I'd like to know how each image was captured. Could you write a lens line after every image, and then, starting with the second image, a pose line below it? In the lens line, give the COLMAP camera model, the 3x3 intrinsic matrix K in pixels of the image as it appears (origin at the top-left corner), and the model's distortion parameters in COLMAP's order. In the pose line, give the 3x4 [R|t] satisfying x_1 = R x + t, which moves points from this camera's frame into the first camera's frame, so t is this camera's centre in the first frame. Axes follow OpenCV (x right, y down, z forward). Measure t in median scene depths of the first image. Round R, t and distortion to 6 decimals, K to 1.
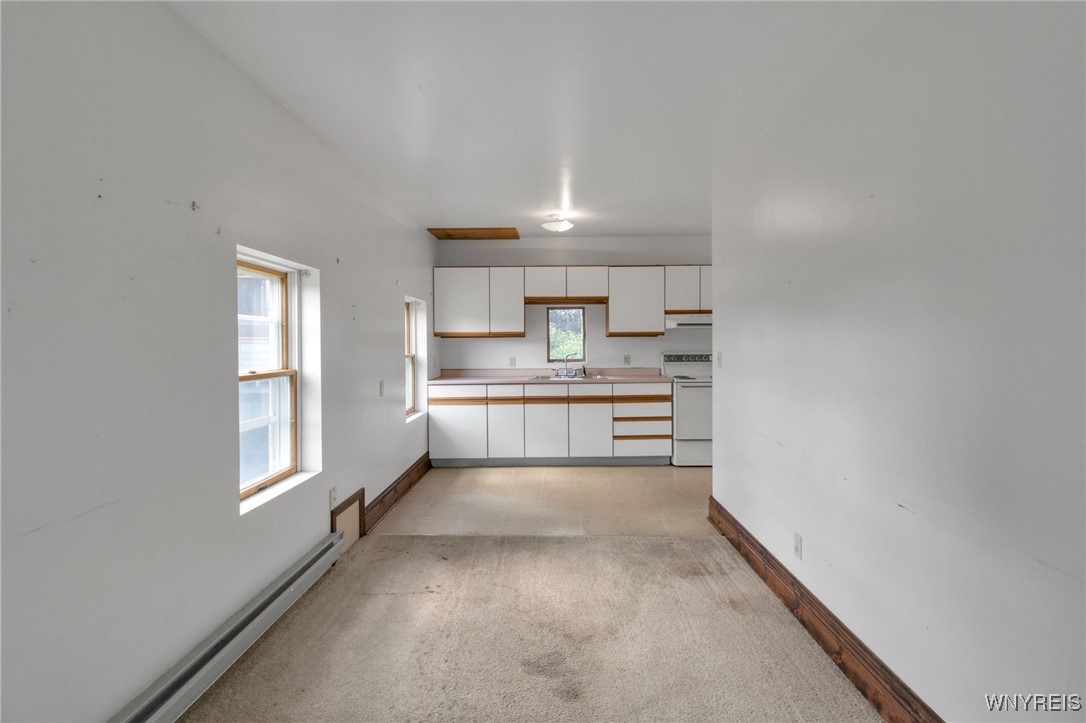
lens RADIAL K [[500.0, 0, 543.3], [0, 500.0, 356.7], [0, 0, 1]] dist [0.003579, 0.000320]
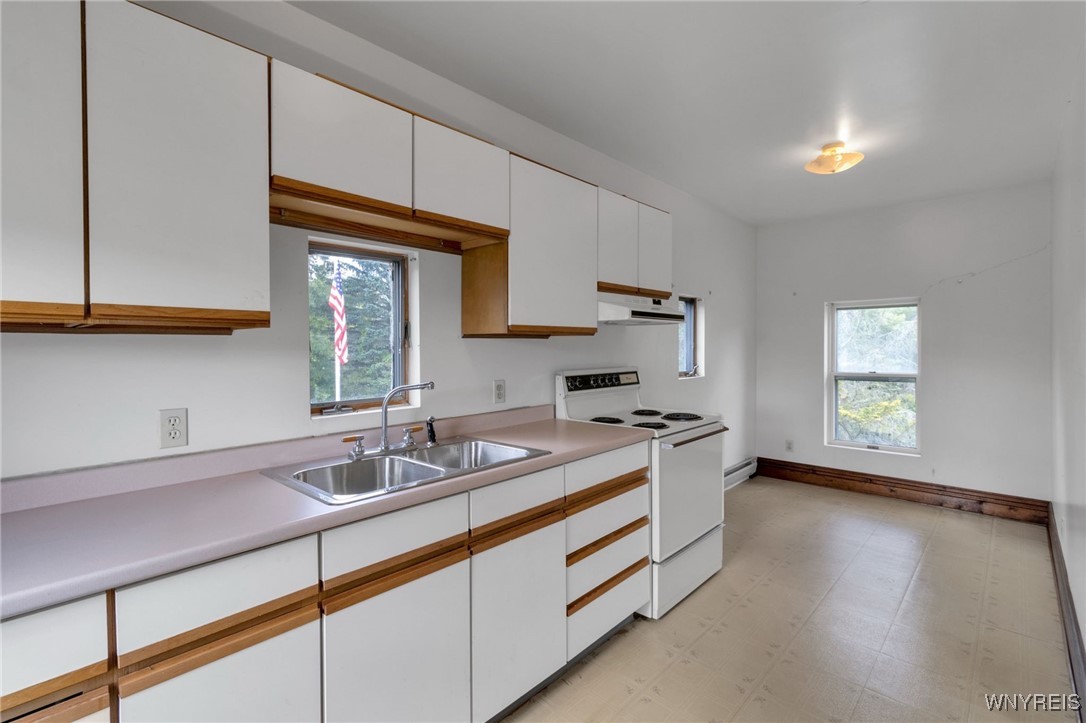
lens RADIAL K [[500.0, 0, 546.1], [0, 500.0, 356.1], [0, 0, 1]] dist [0.003579, 0.000320]
pose [[0.643419, -0.011734, 0.765425, -0.141099], [0.014845, 0.999886, 0.002850, -0.025336], [-0.765371, 0.009528, 0.643519, 0.721264]]
